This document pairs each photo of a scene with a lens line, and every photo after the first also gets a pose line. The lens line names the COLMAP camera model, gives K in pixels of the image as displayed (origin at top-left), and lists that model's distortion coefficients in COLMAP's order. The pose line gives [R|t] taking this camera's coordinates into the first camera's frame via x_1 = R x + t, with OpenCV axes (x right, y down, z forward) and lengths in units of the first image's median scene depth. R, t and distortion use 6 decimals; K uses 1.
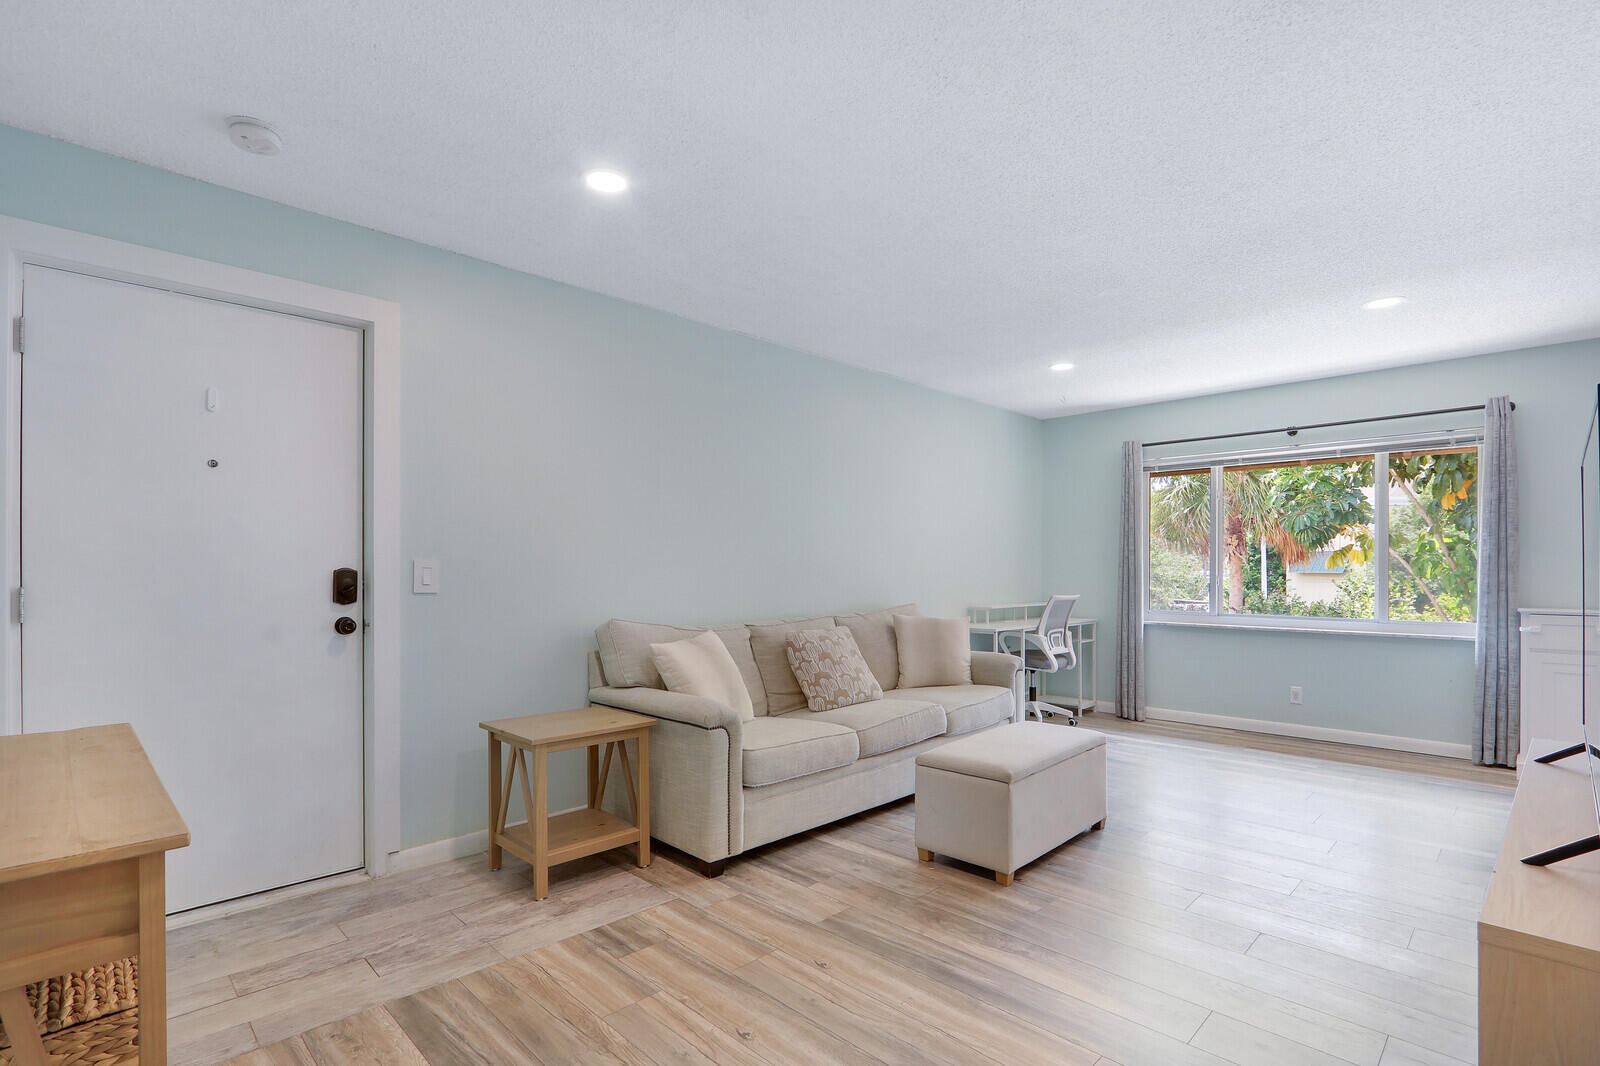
lens RADIAL K [[752.3, 0, 794.5], [0, 752.3, 583.2], [0, 0, 1]] dist [-0.010246, 0.000023]
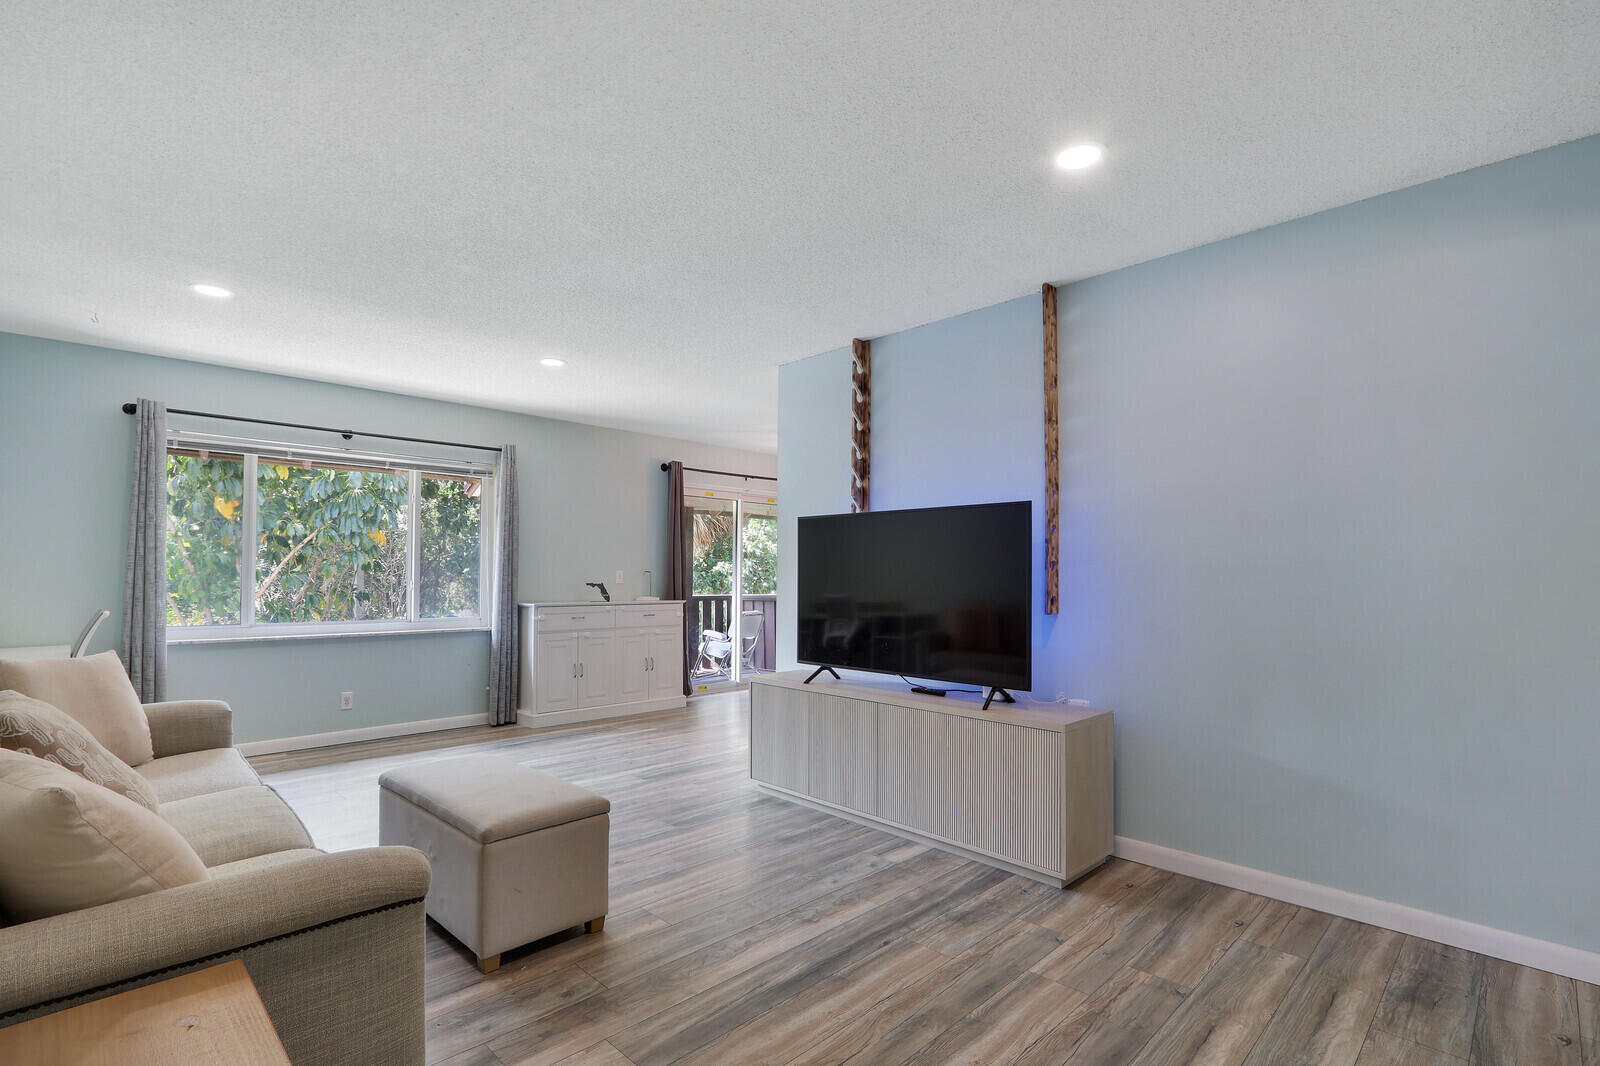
lens RADIAL K [[752.3, 0, 794.5], [0, 752.3, 583.2], [0, 0, 1]] dist [-0.010246, 0.000023]
pose [[0.004480, -0.008901, 0.999950, -0.475561], [0.016926, 0.999818, 0.008824, -0.008154], [-0.999847, 0.016885, 0.004630, 0.602095]]
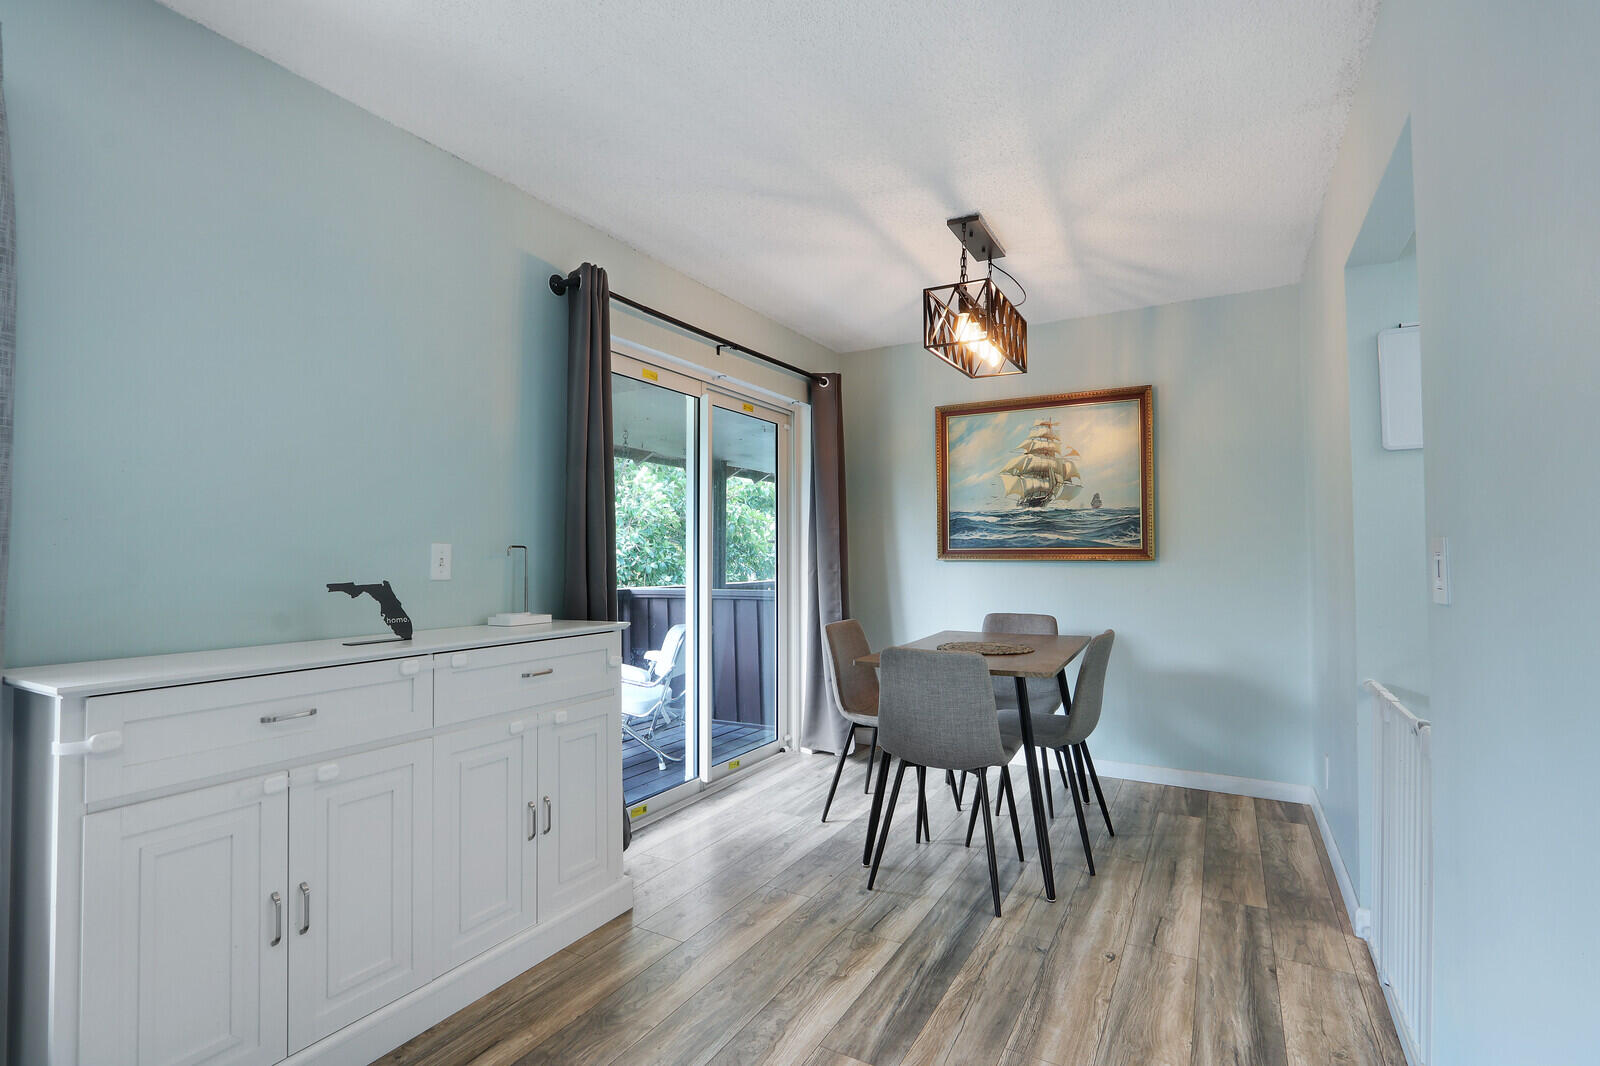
lens RADIAL K [[741.4, 0, 792.2], [0, 741.4, 540.4], [0, 0, 1]] dist [-0.024885, -0.000068]
pose [[-0.248432, 0.015367, 0.968527, 0.709862], [0.020872, 0.999727, -0.010508, -0.019738], [-0.968424, 0.017605, -0.248685, 0.912125]]
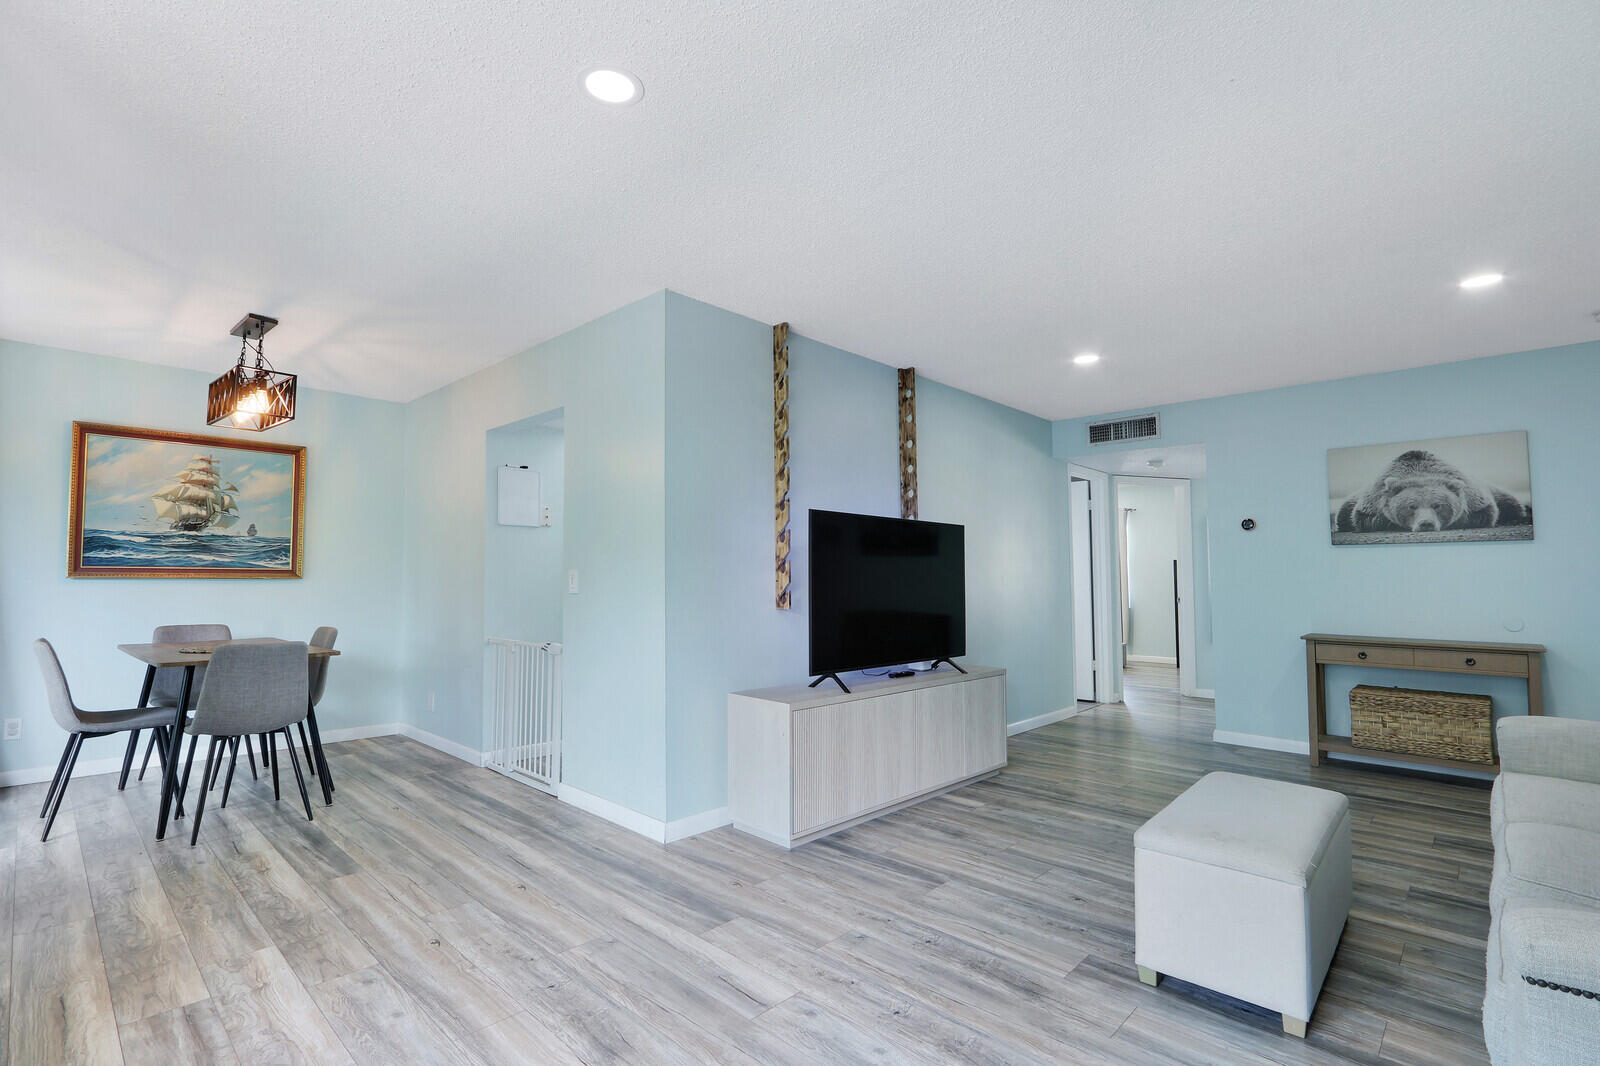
lens RADIAL K [[737.1, 0, 794.1], [0, 737.1, 553.6], [0, 0, 1]] dist [-0.009736, -0.000192]
pose [[-0.999699, -0.006318, -0.023720, 0.700121], [-0.005980, 0.999880, -0.014295, -0.024331], [0.023807, -0.014149, -0.999616, 1.569672]]
